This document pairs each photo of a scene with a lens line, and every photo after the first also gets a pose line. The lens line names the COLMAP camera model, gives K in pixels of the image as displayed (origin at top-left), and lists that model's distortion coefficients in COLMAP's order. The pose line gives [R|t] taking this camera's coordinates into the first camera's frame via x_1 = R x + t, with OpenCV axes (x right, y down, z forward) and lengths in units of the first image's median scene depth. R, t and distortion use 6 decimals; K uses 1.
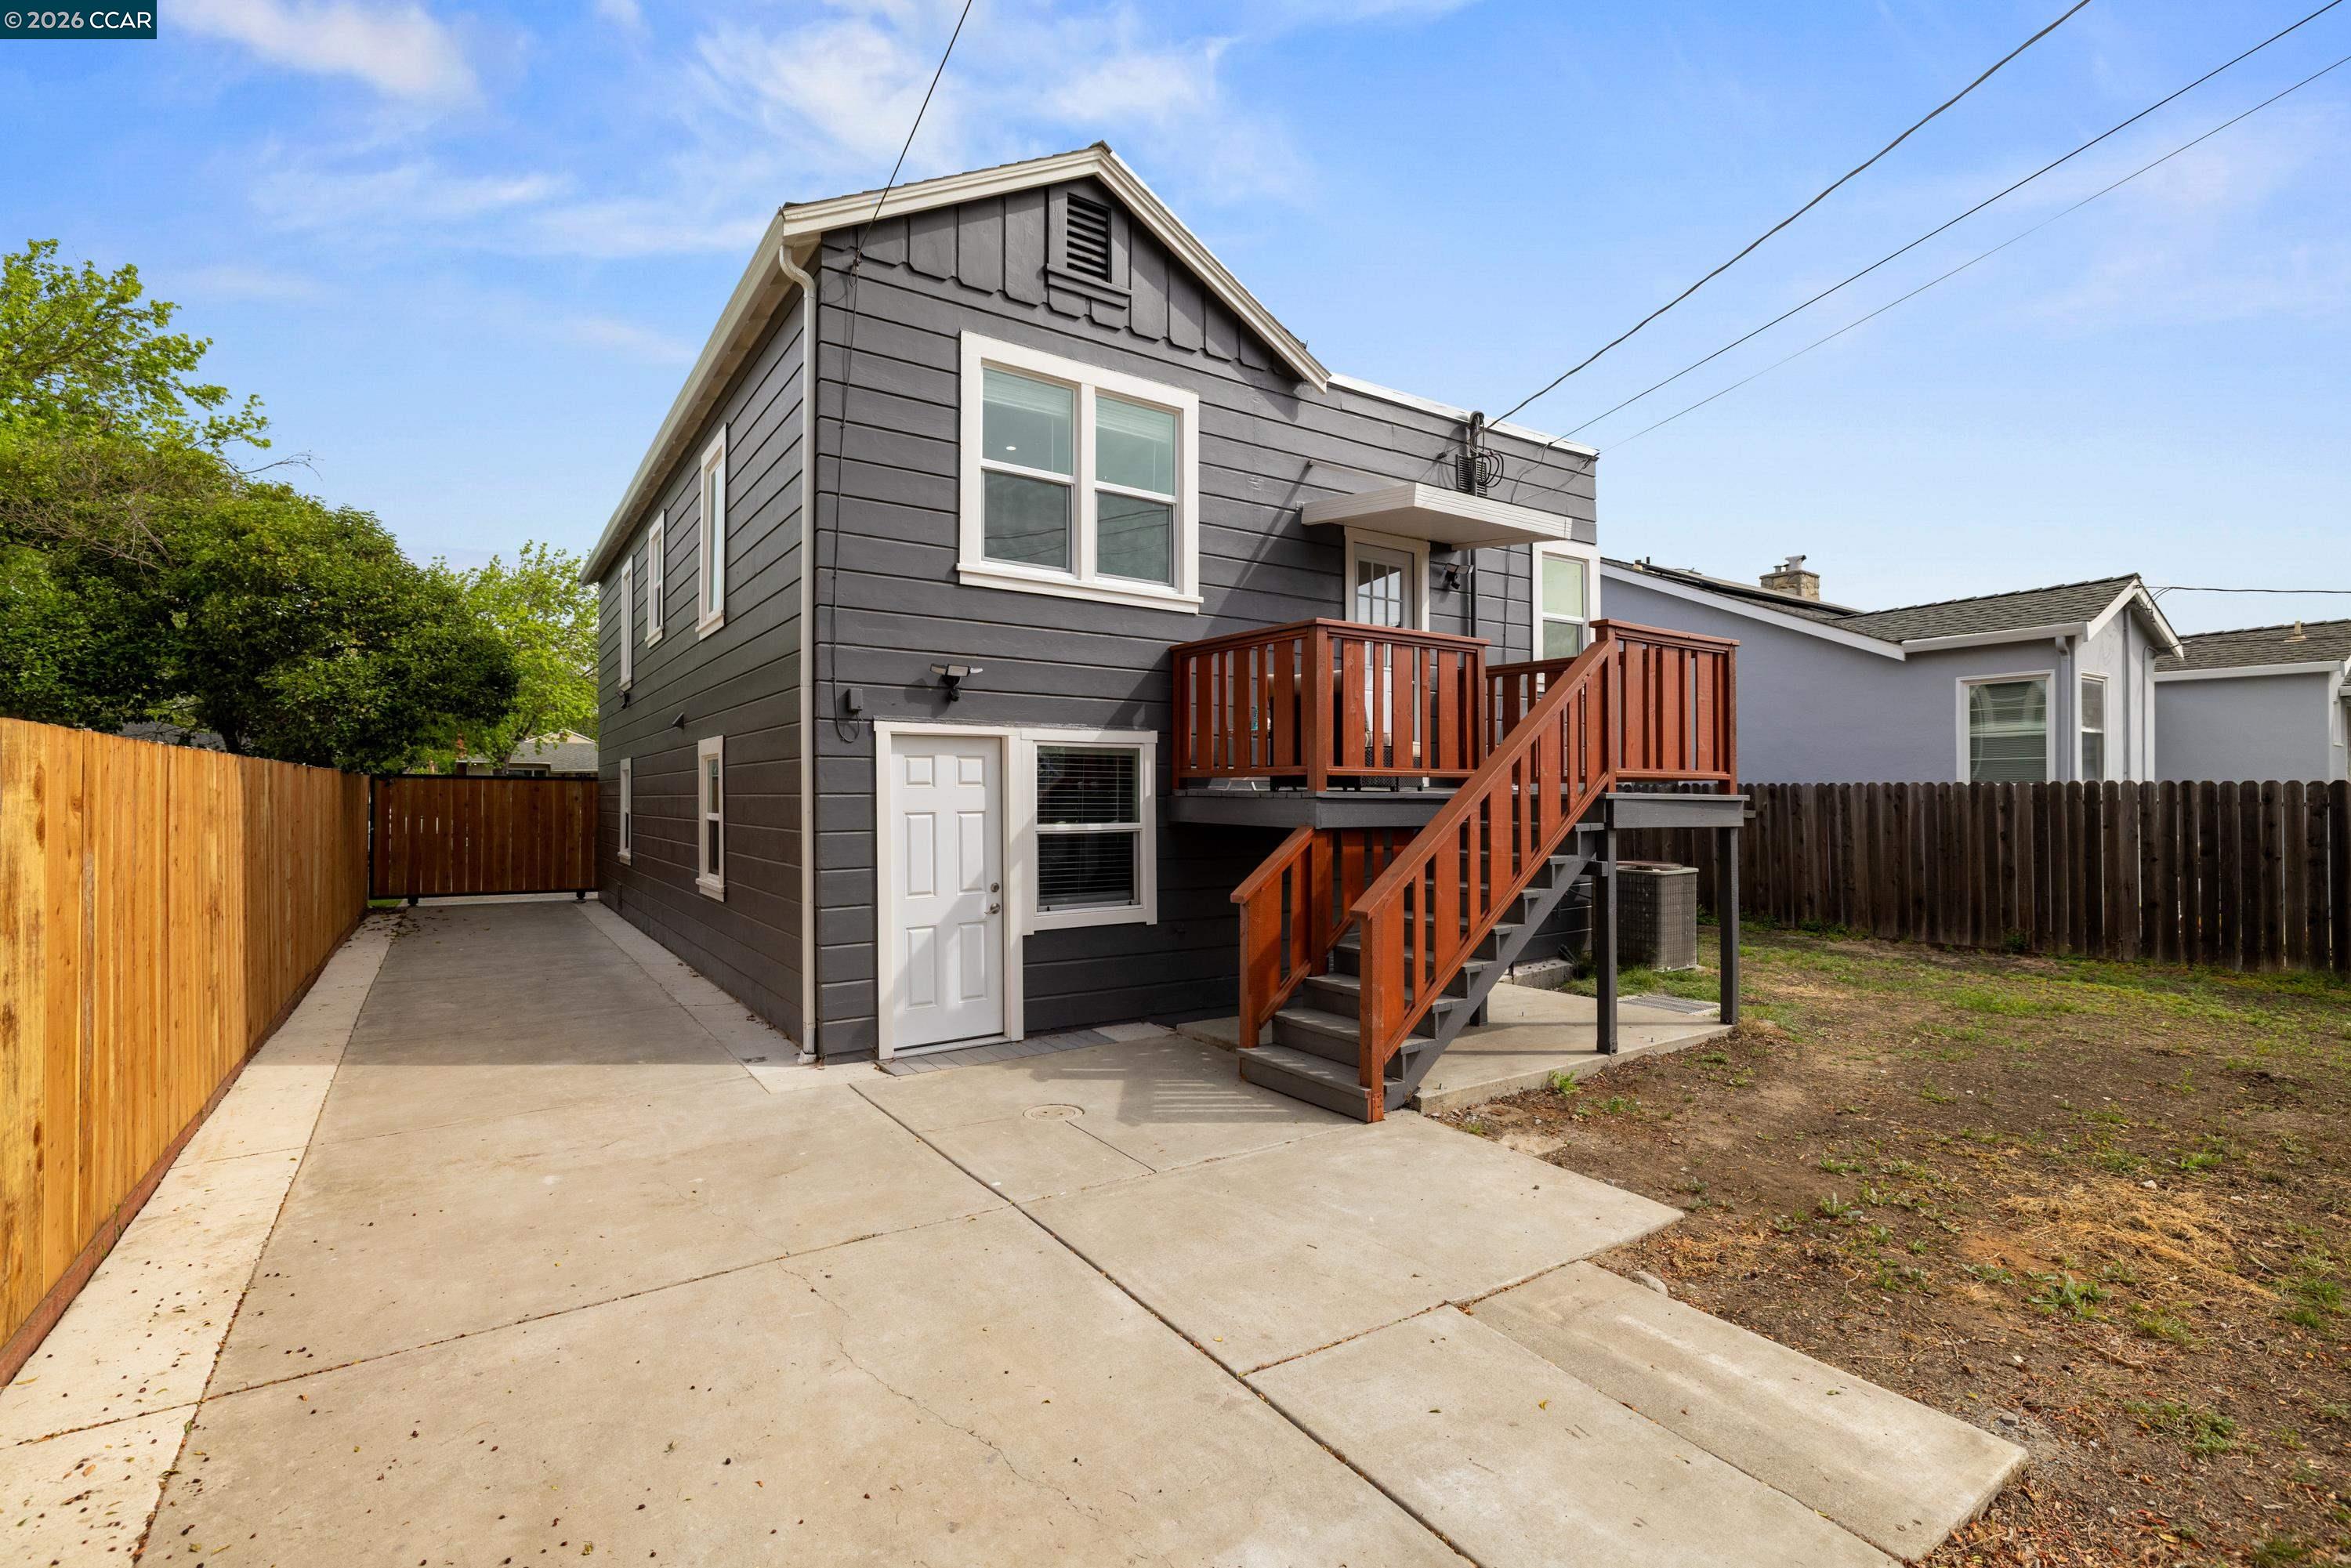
lens RADIAL K [[1066.5, 0, 1170.2], [0, 1066.5, 791.7], [0, 0, 1]] dist [-0.000872, 0.000411]
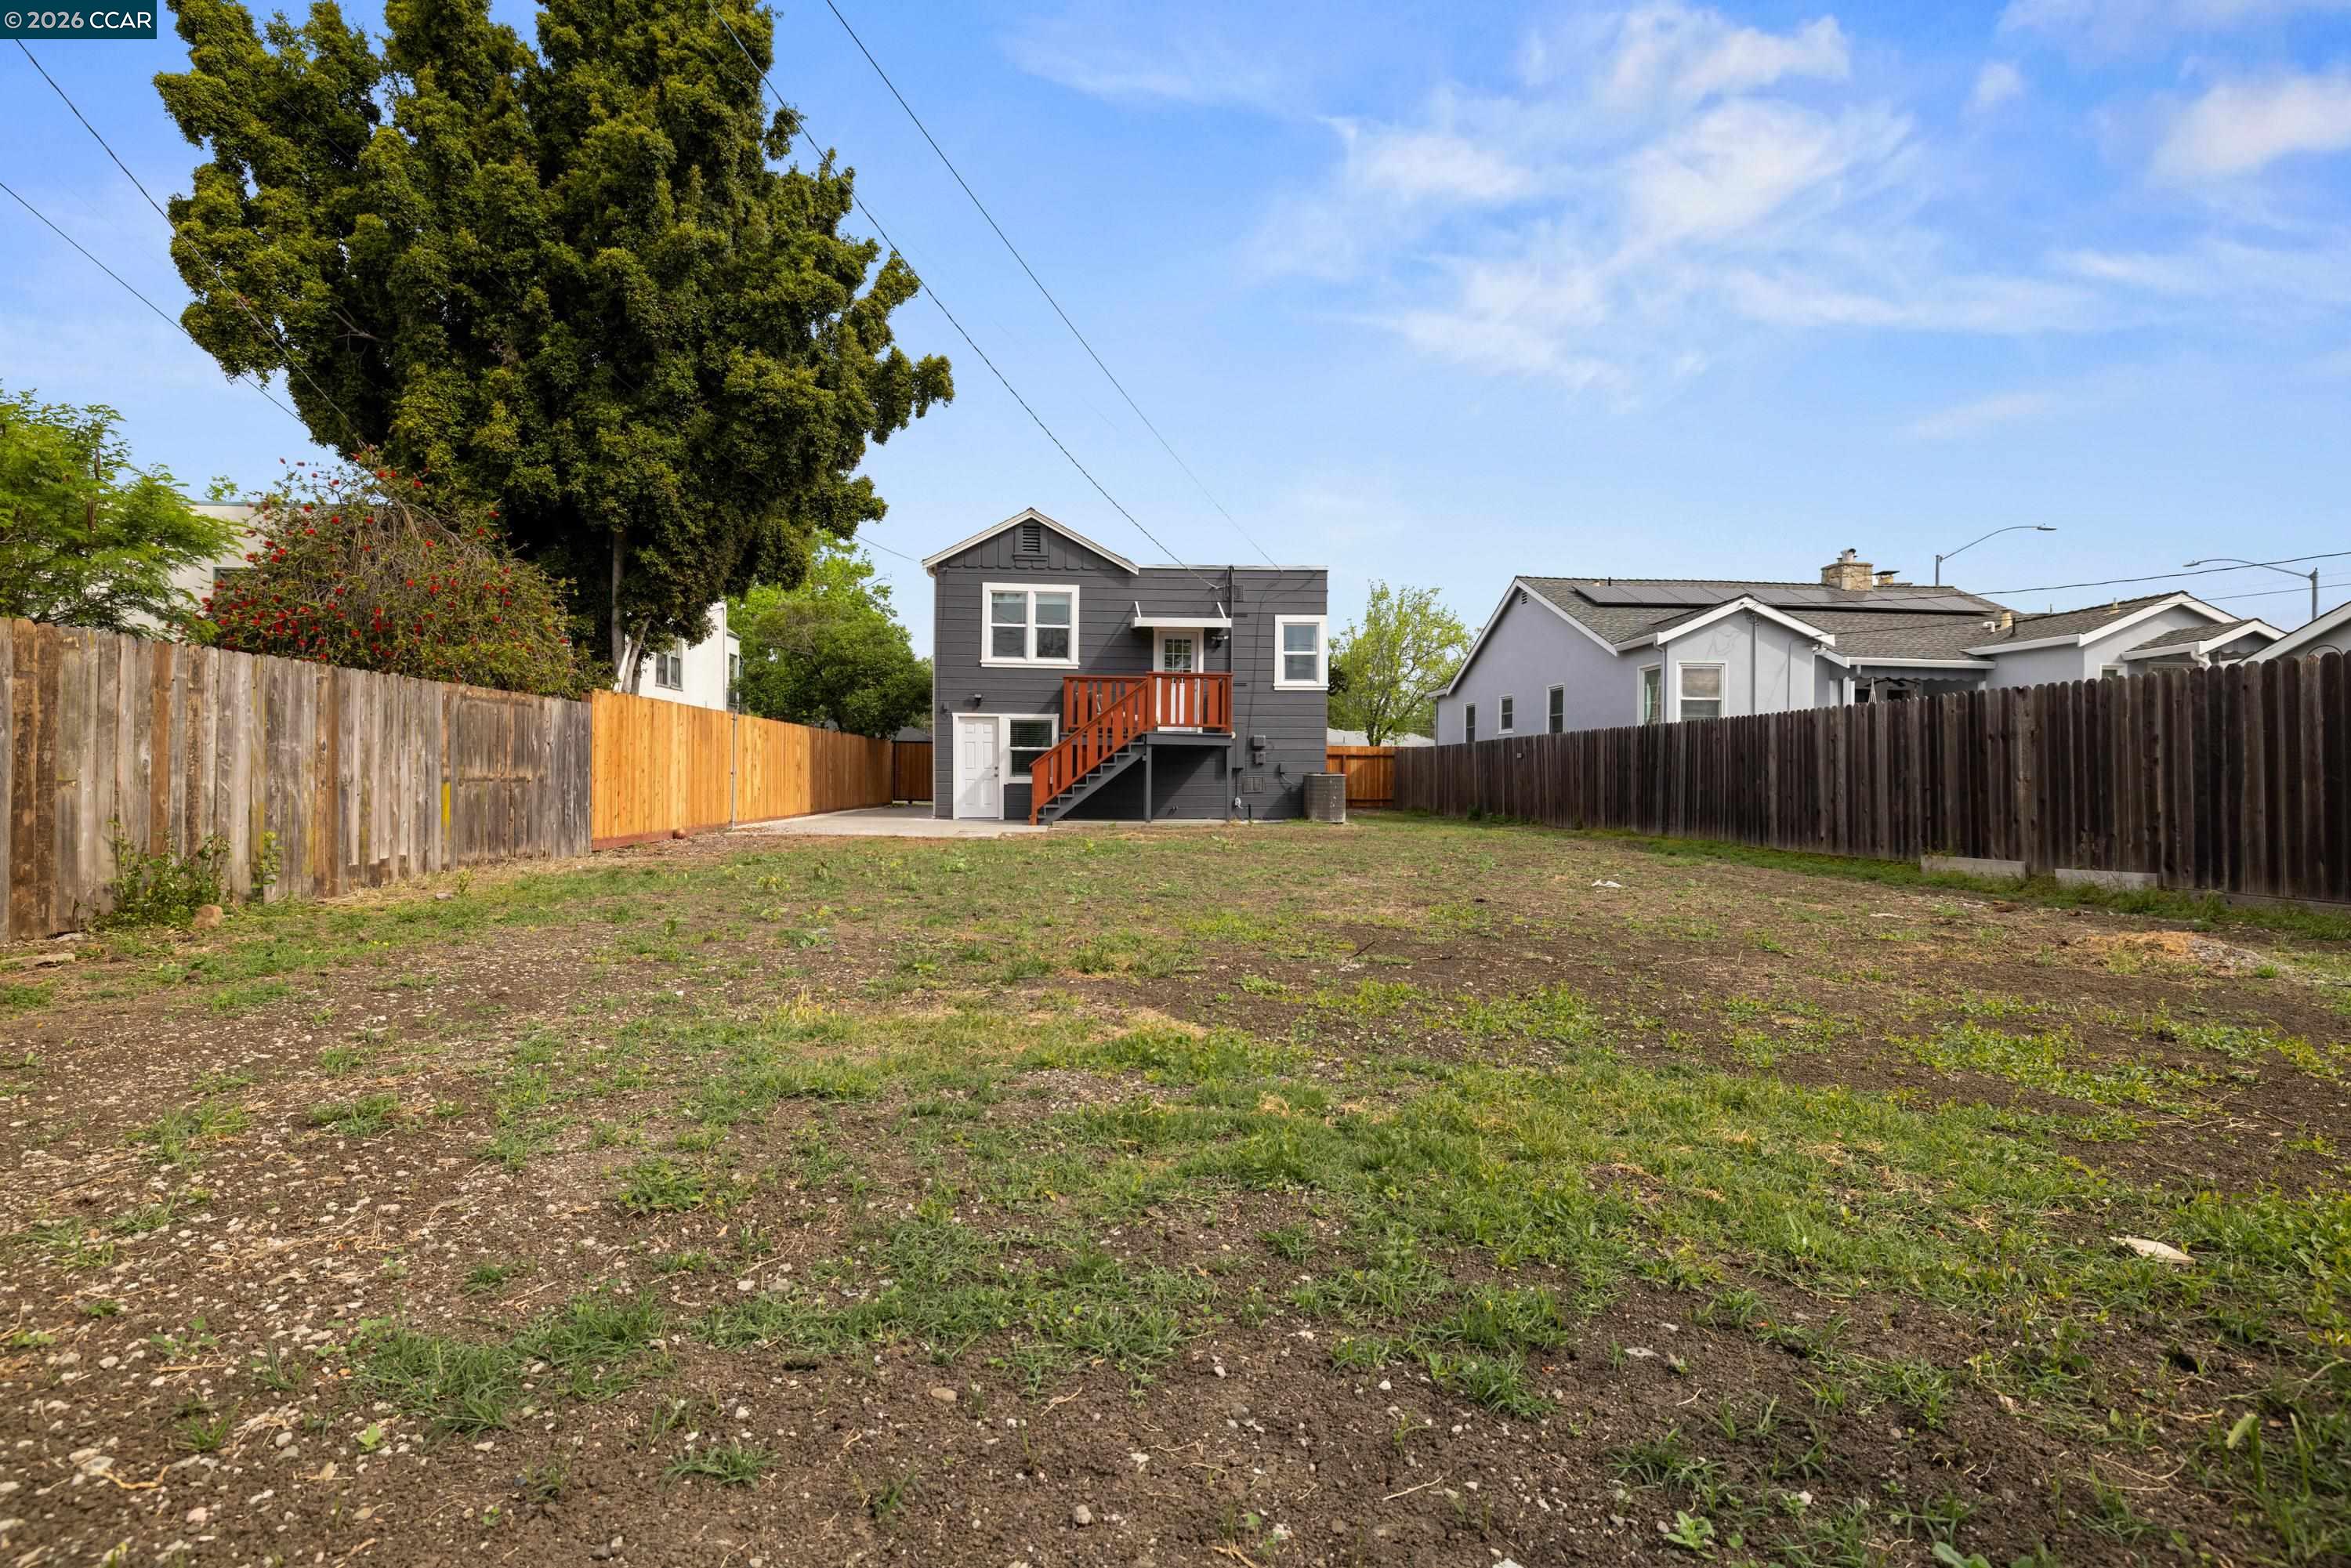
lens RADIAL K [[1157.6, 0, 1171.1], [0, 1157.6, 805.4], [0, 0, 1]] dist [-0.002539, 0.001240]
pose [[0.869425, 0.017996, -0.493737, 1.769862], [-0.006521, 0.999667, 0.024952, 0.105255], [0.494022, -0.018474, 0.869253, -1.491796]]
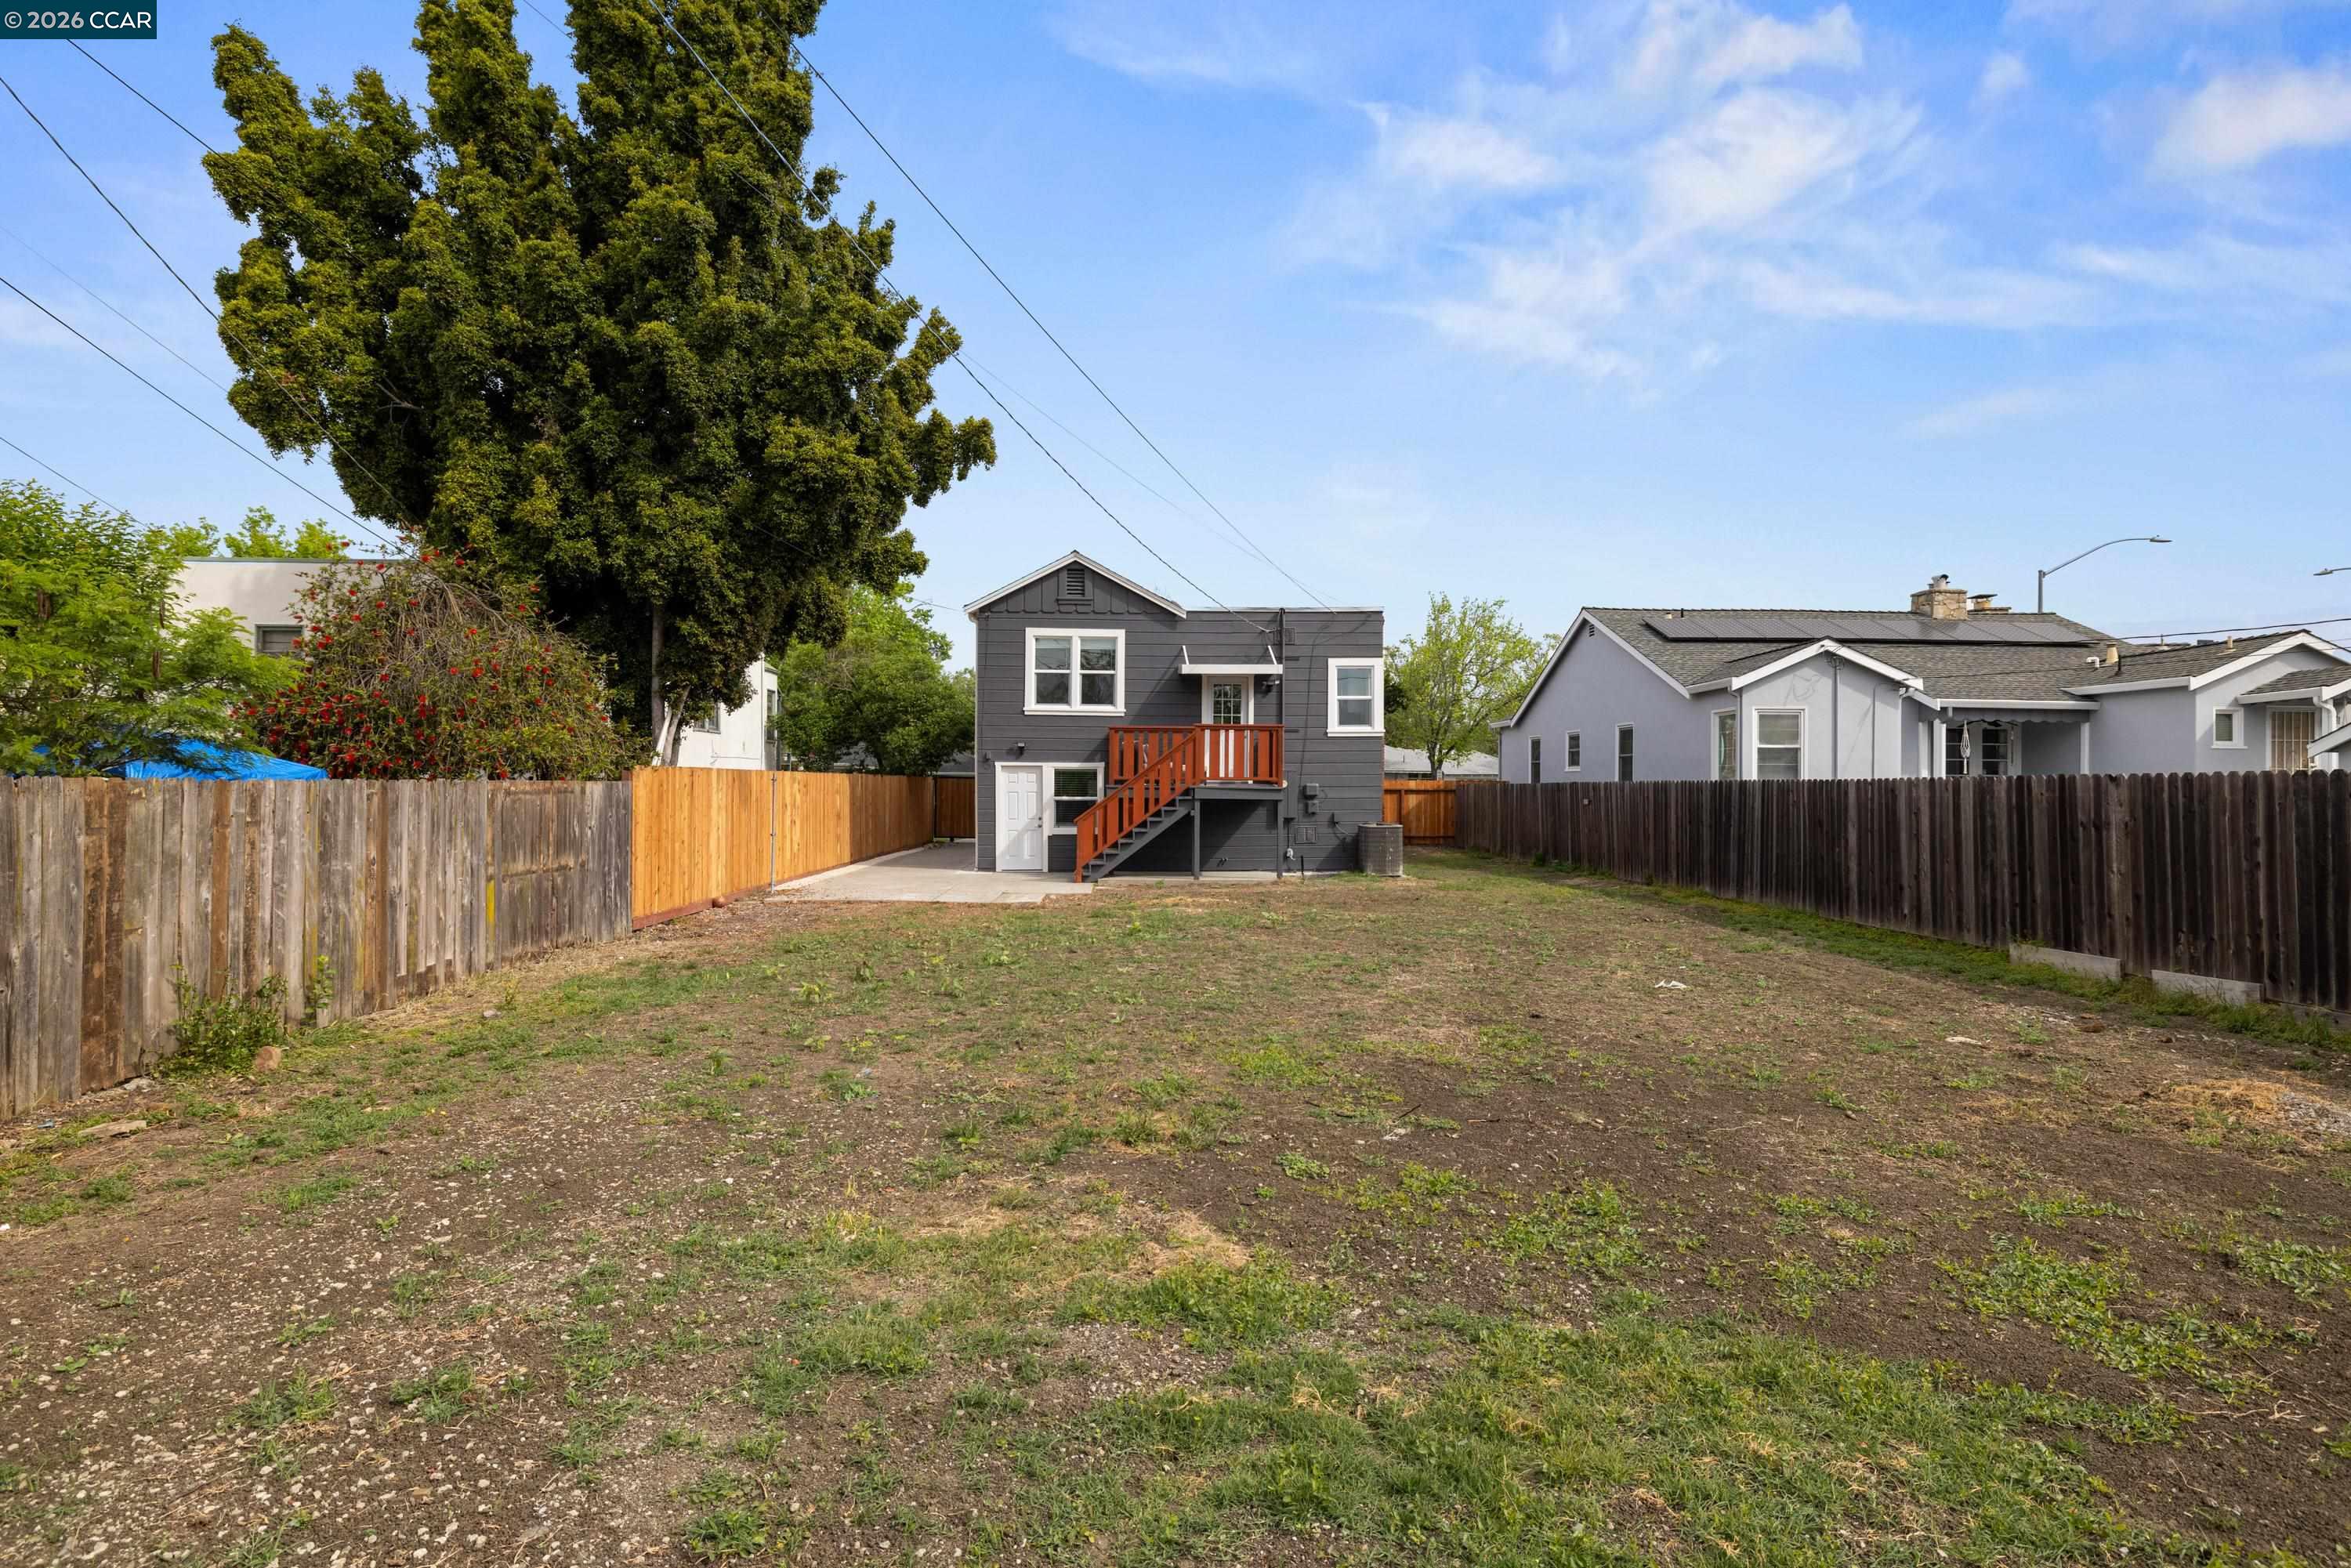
lens RADIAL K [[1214.1, 0, 1178.9], [0, 1214.1, 805.4], [0, 0, 1]] dist [0.002141, -0.000243]
pose [[0.850974, 0.011781, -0.525076, 1.791844], [-0.003073, 0.999843, 0.017454, -0.003611], [0.525199, -0.013239, 0.850877, -1.518676]]
